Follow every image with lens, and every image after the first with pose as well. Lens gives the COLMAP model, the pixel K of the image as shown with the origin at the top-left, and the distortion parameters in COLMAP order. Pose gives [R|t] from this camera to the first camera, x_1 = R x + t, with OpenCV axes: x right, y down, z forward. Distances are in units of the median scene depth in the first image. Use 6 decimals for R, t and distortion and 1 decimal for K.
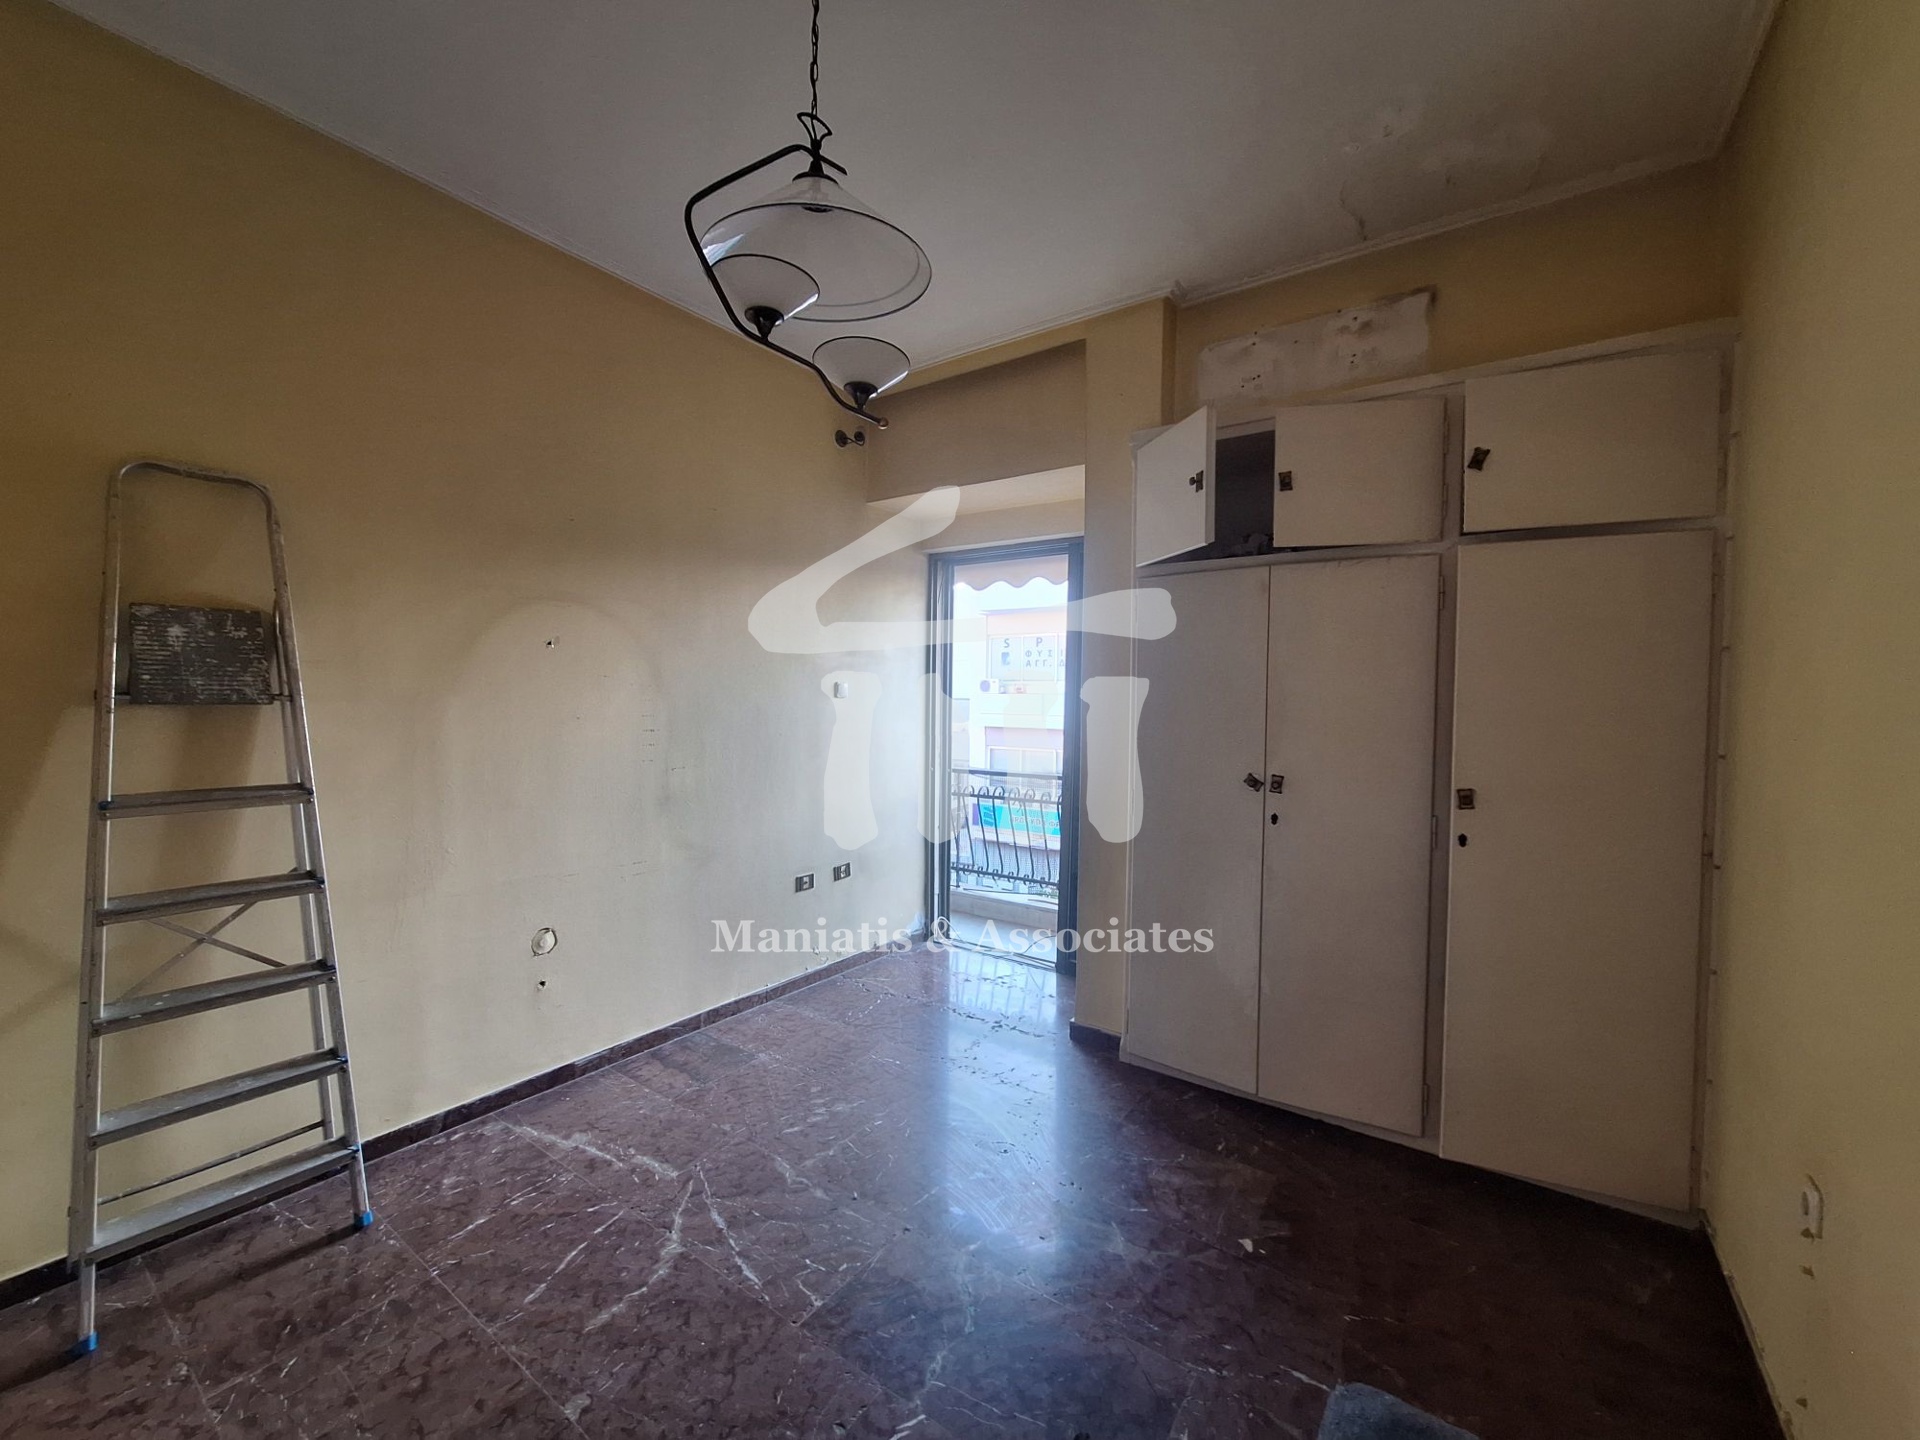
lens RADIAL K [[761.9, 0, 957.6], [0, 761.9, 718.7], [0, 0, 1]] dist [0.001748, 0.000826]
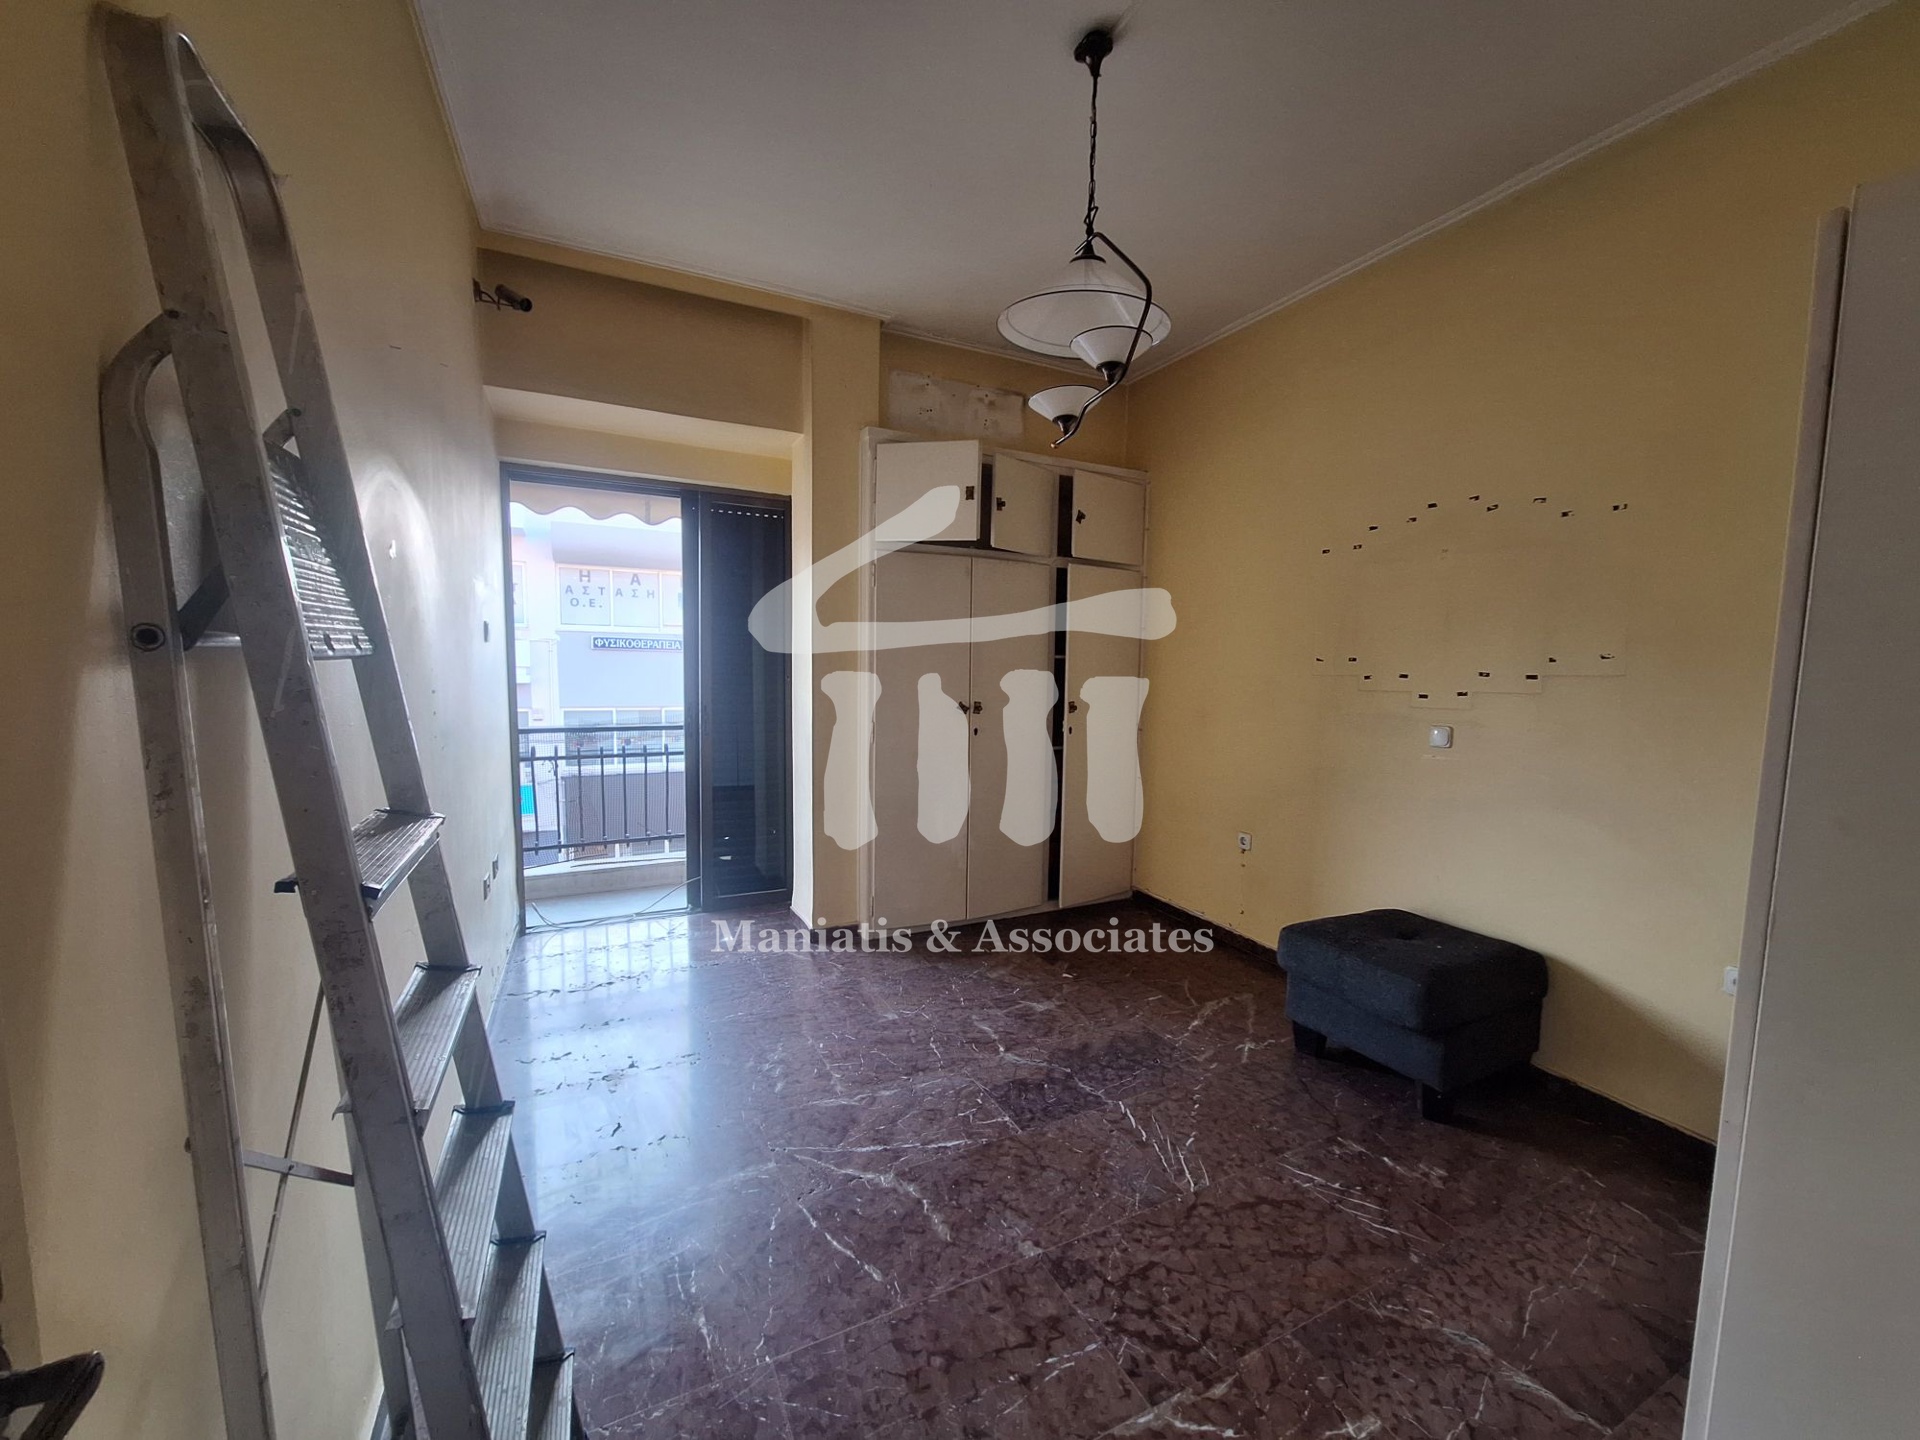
lens RADIAL K [[761.9, 0, 960.3], [0, 761.9, 722.2], [0, 0, 1]] dist [0.001748, 0.000826]
pose [[0.472503, -0.079150, 0.877768, -0.897162], [0.010263, 0.996386, 0.084321, -0.011625], [-0.881269, -0.030833, 0.471608, 0.328669]]
